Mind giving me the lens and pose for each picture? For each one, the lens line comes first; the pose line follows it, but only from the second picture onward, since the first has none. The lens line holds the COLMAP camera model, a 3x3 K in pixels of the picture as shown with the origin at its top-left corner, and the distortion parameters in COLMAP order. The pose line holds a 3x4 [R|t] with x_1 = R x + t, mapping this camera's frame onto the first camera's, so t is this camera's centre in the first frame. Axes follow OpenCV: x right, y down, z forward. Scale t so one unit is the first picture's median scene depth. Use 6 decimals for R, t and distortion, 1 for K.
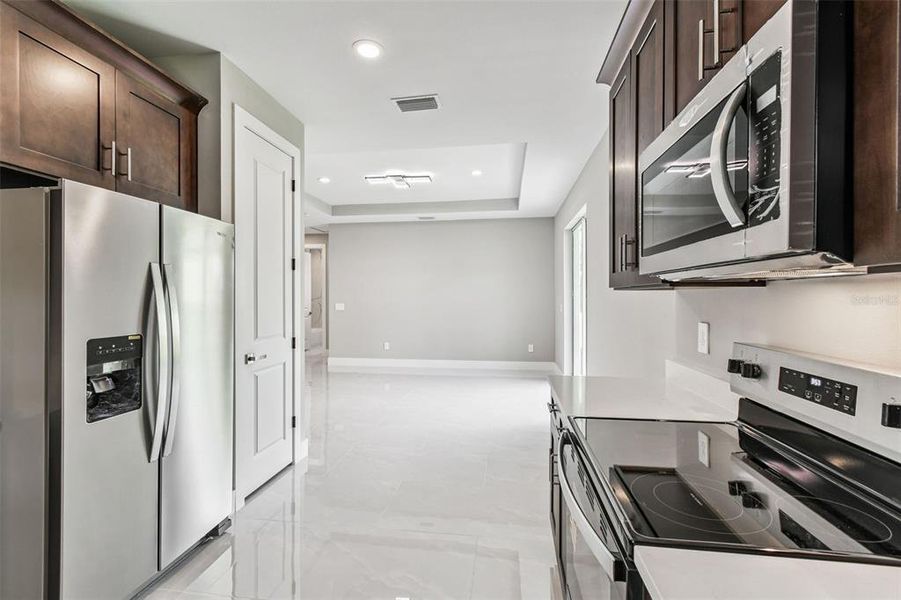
lens RADIAL K [[404.5, 0, 450.5], [0, 404.5, 300.0], [0, 0, 1]] dist [0.002126, -0.000028]
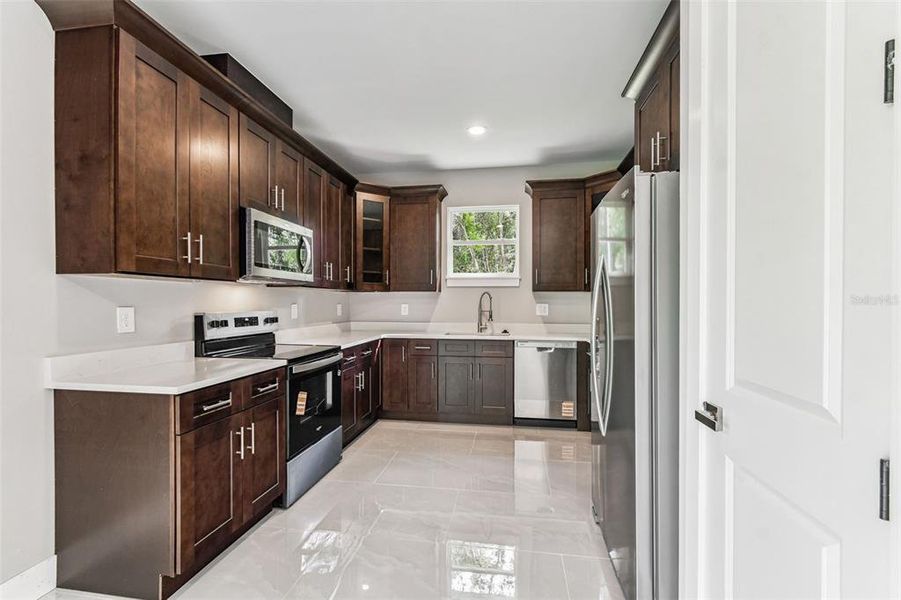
lens RADIAL K [[404.5, 0, 450.5], [0, 404.5, 300.0], [0, 0, 1]] dist [0.002126, -0.000028]
pose [[-0.999868, -0.003258, 0.015922, -0.586503], [-0.003257, 0.999995, 0.000122, 0.059549], [-0.015923, 0.000070, -0.999873, 3.838020]]
